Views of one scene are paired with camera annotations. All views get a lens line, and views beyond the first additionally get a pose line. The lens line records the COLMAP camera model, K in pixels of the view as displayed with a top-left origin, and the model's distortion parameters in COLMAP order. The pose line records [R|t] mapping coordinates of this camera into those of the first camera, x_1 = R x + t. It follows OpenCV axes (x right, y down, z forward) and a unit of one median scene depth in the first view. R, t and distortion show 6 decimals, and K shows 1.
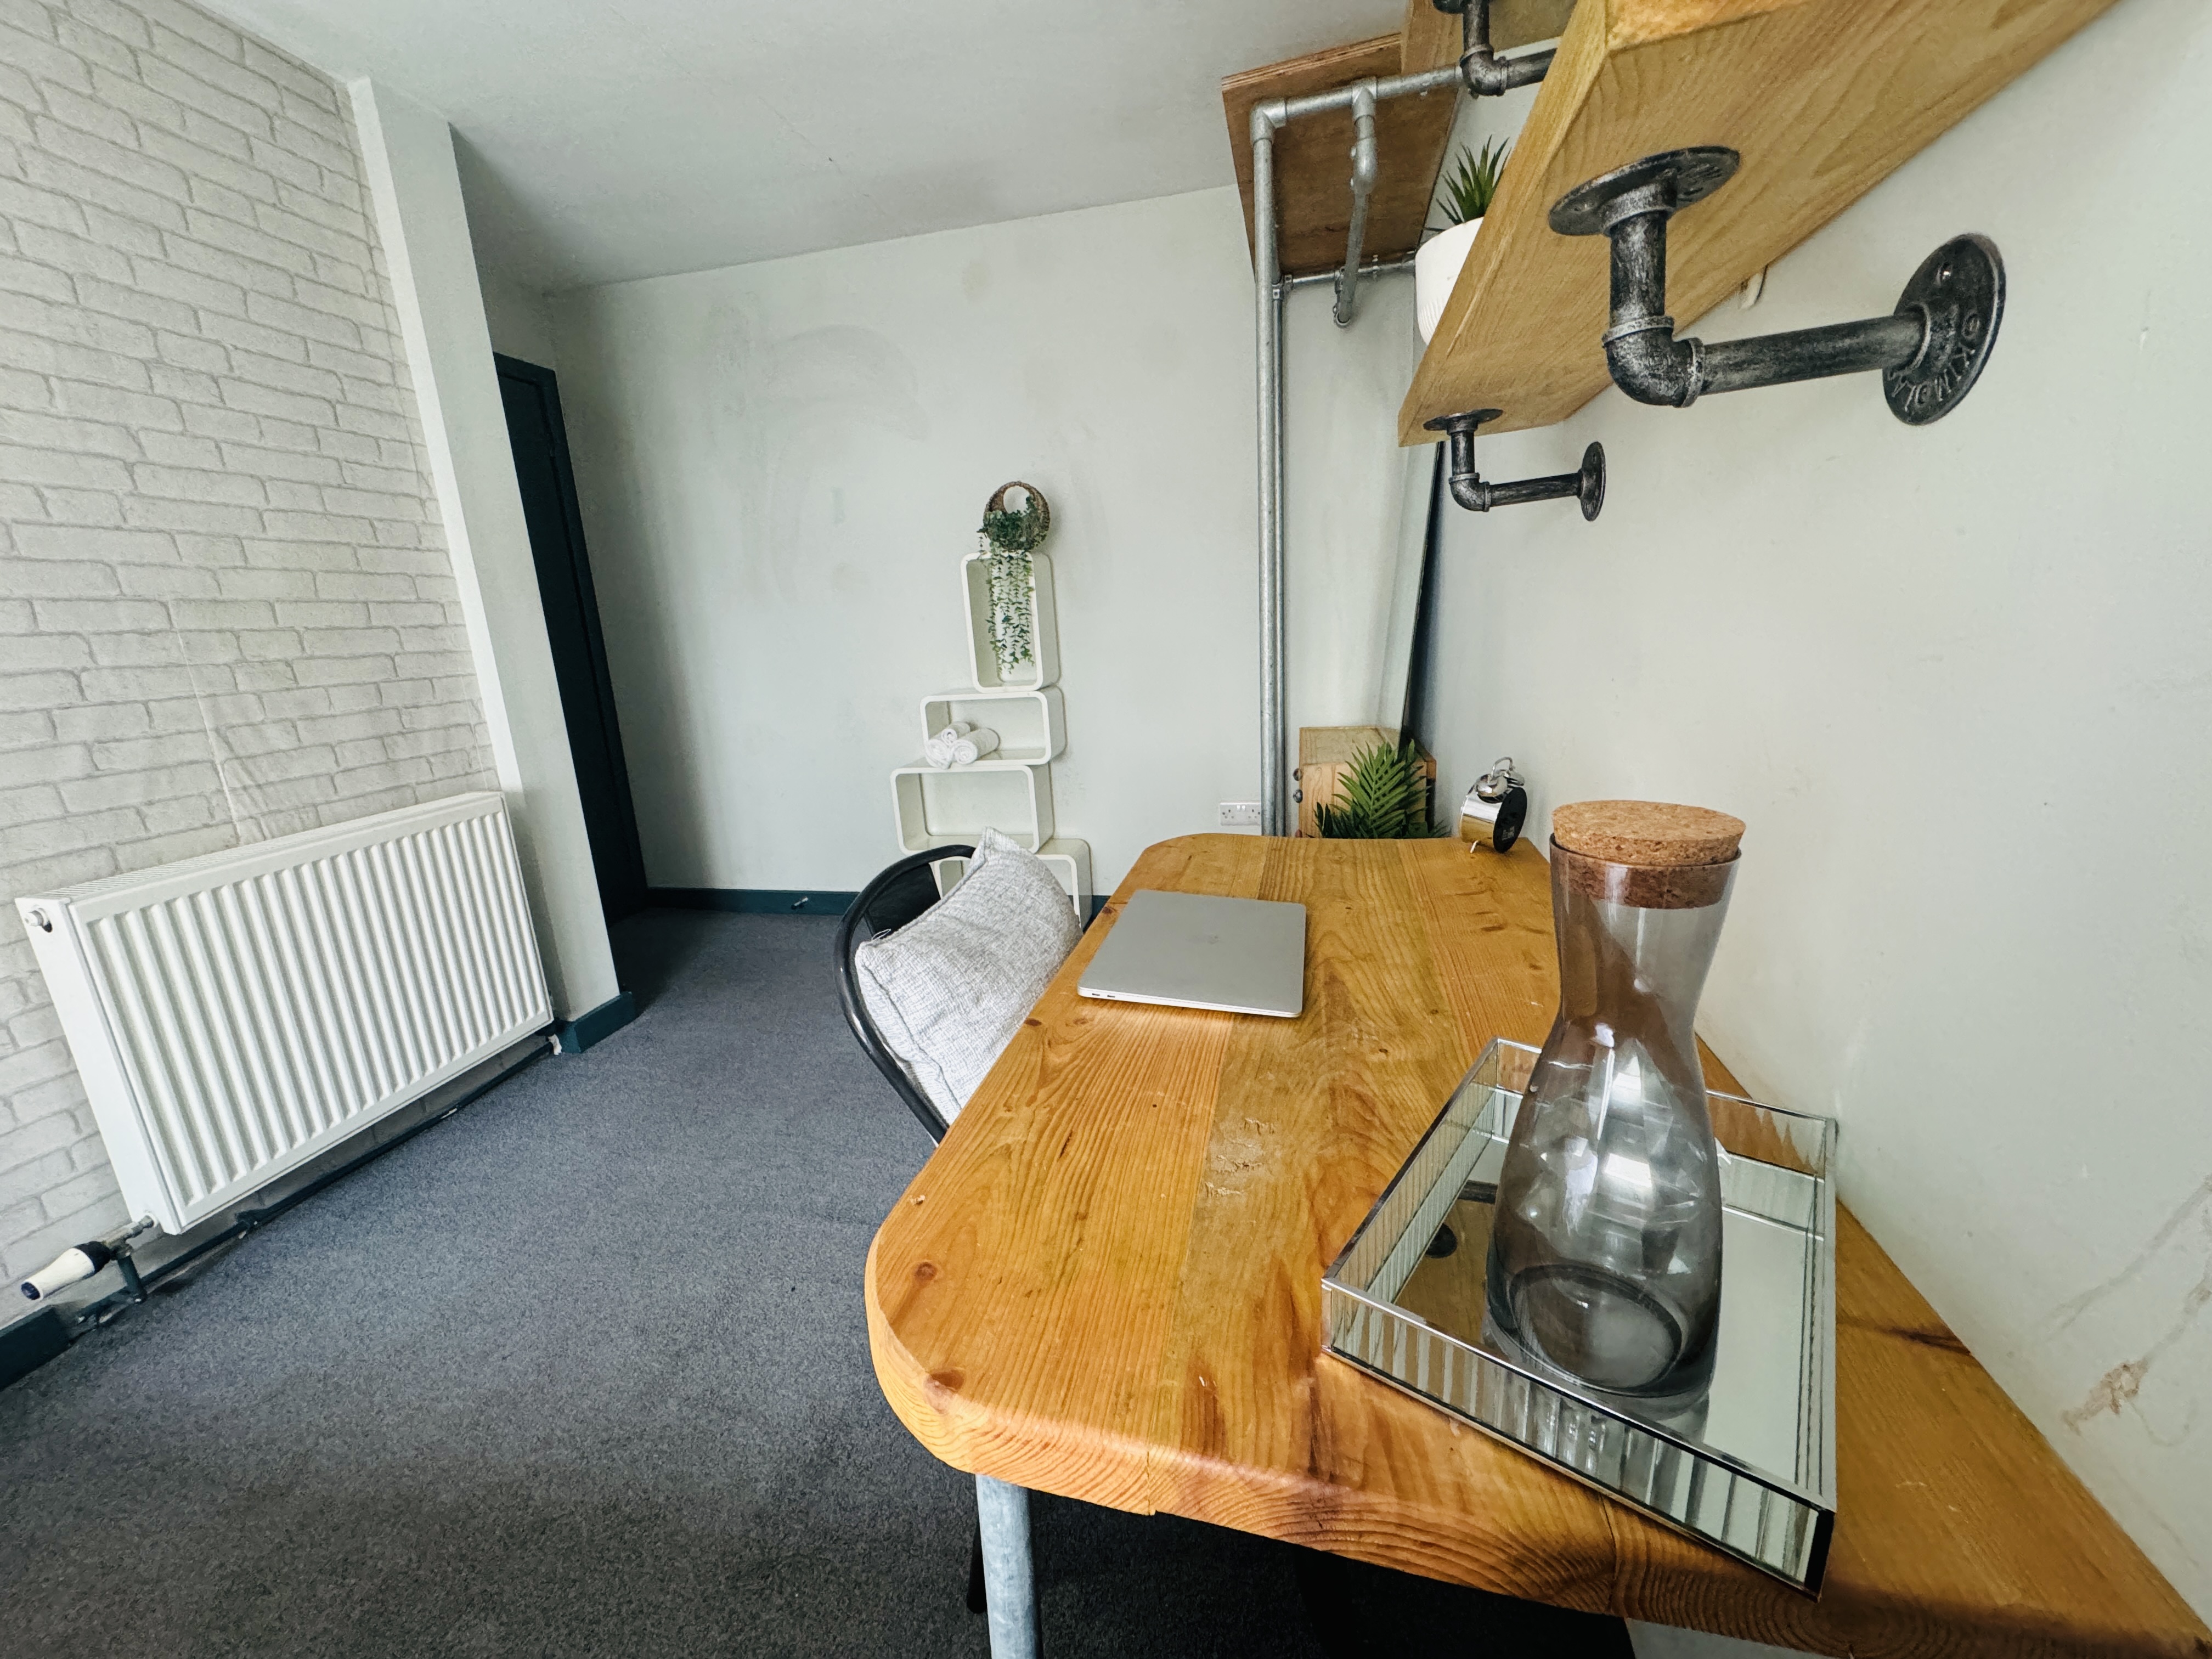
lens RADIAL K [[880.9, 0, 1111.1], [0, 880.9, 832.0], [0, 0, 1]] dist [-0.005877, 0.000809]
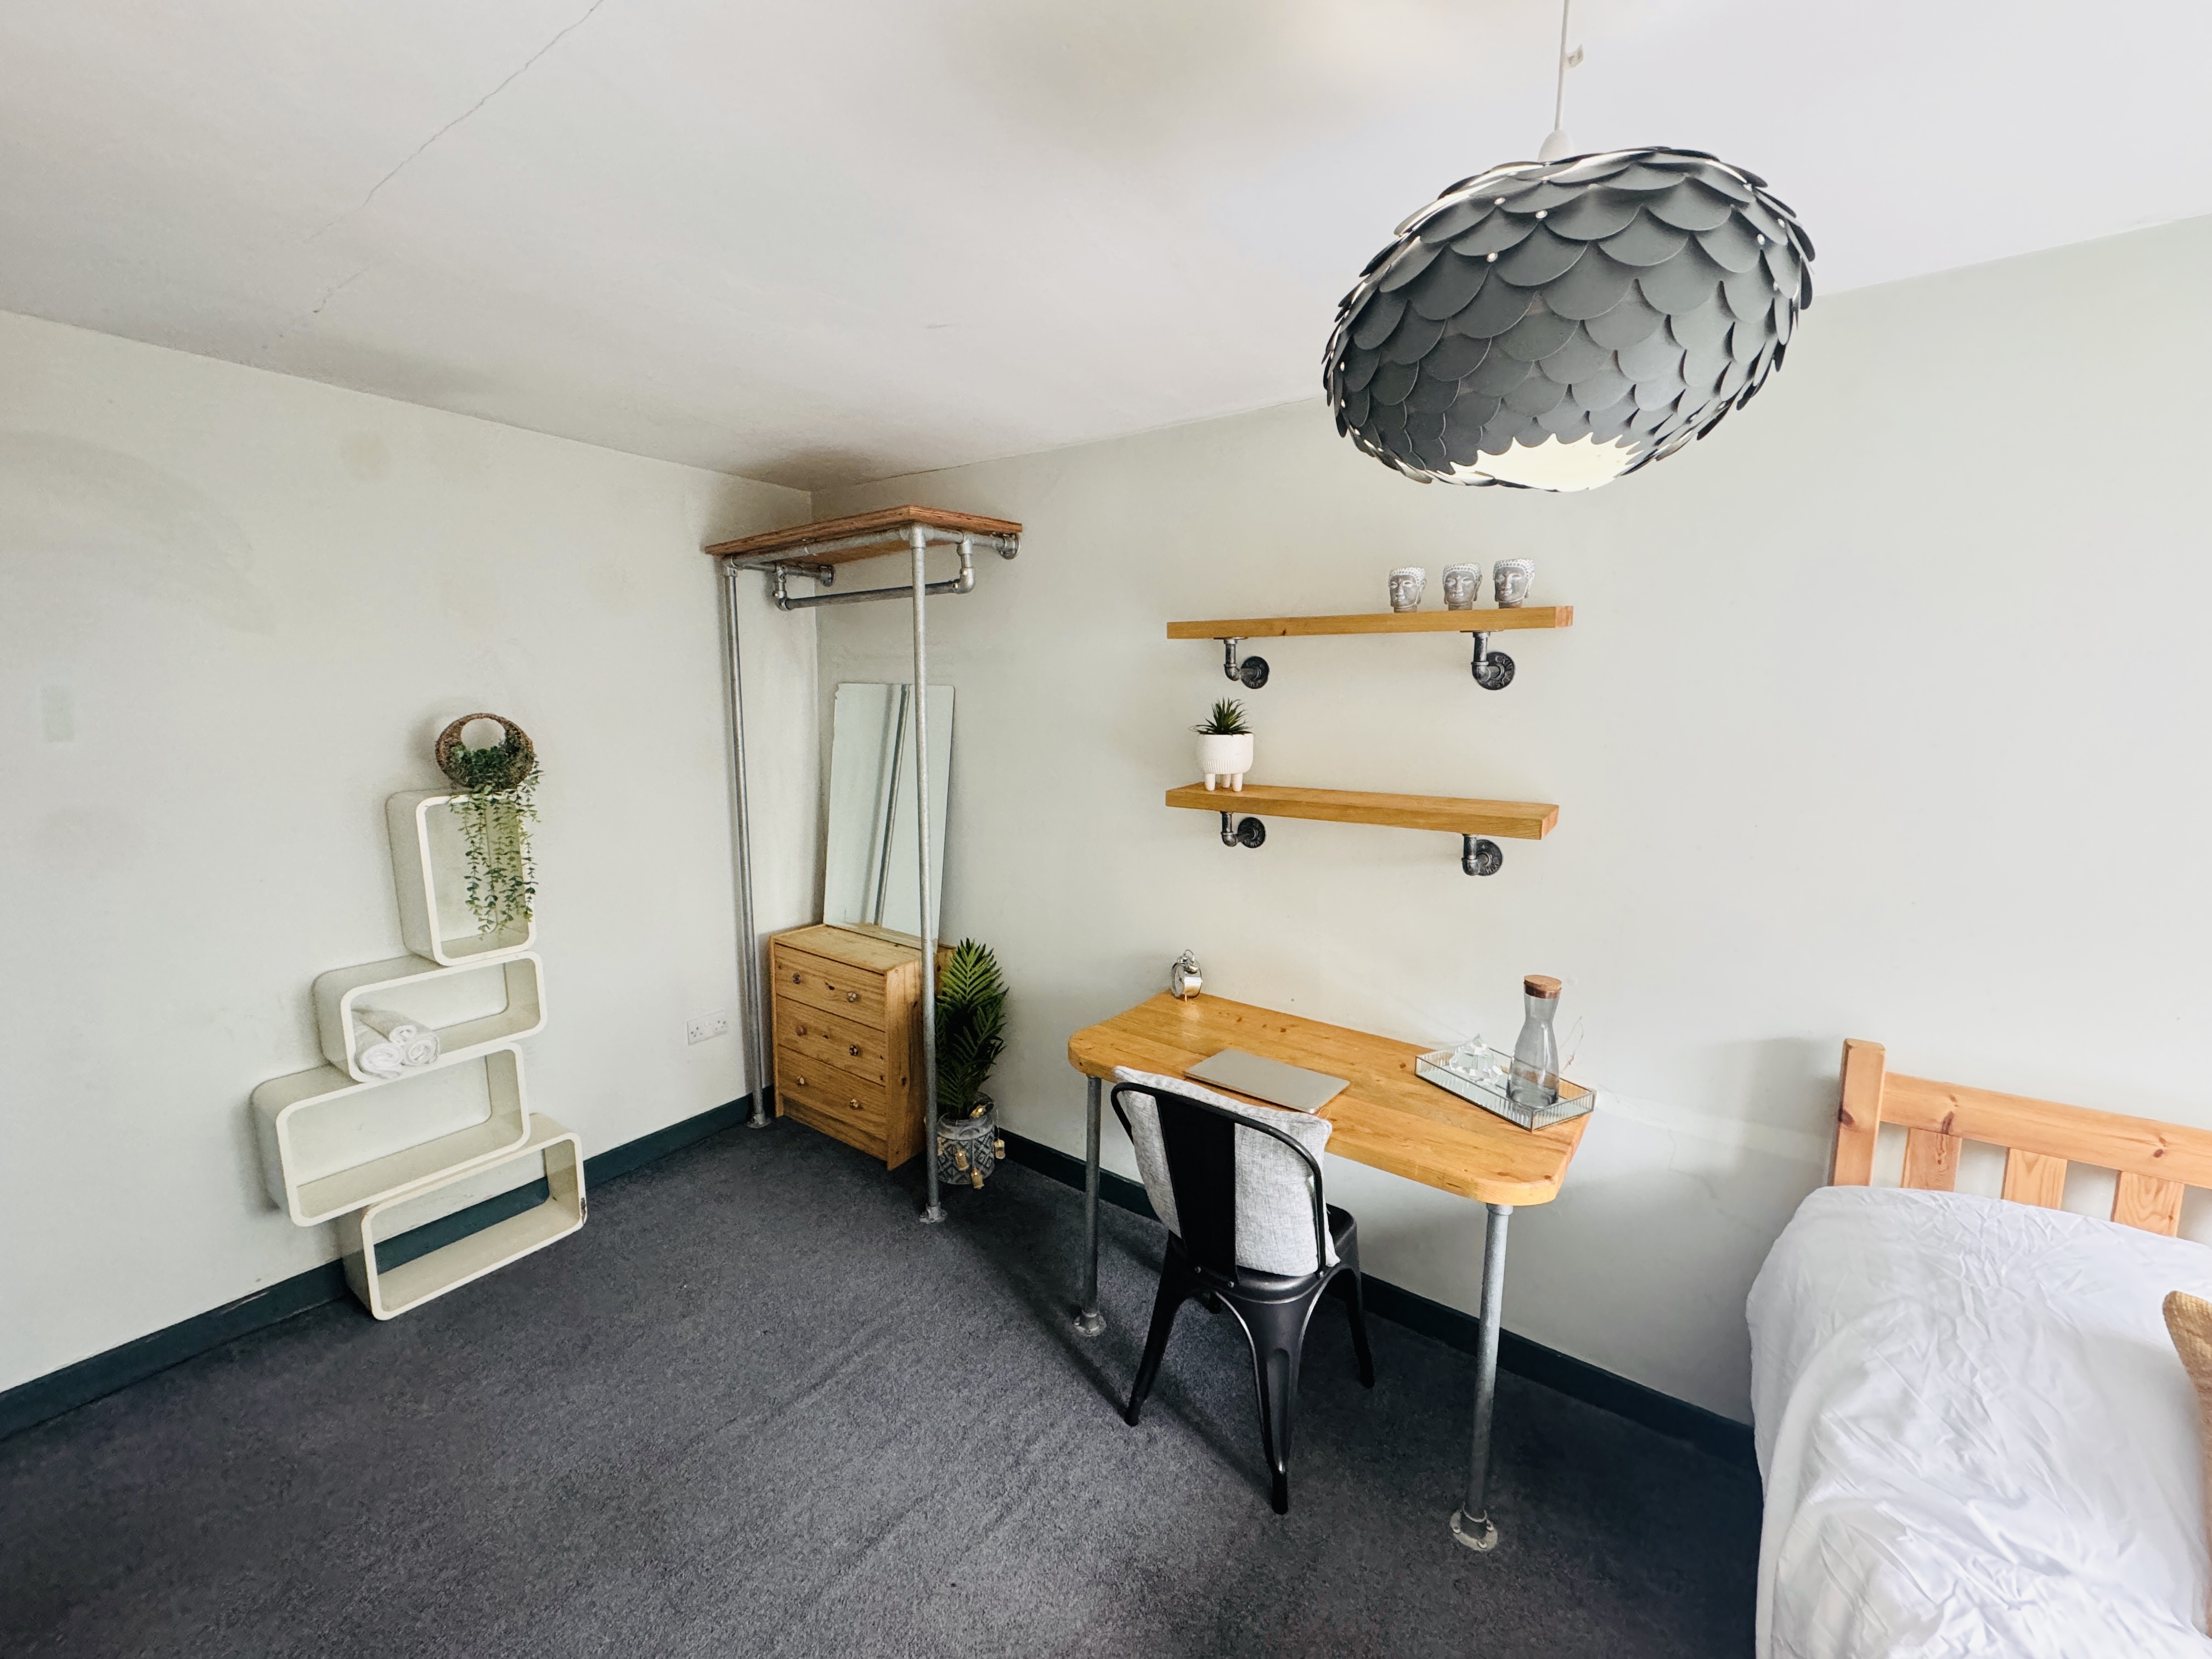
lens RADIAL K [[880.9, 0, 1101.9], [0, 880.9, 828.2], [0, 0, 1]] dist [-0.005877, 0.000809]
pose [[0.401110, -0.085770, 0.912006, -5.405243], [0.190169, 0.981713, 0.008687, -1.555045], [-0.896073, 0.169951, 0.410086, 1.232002]]
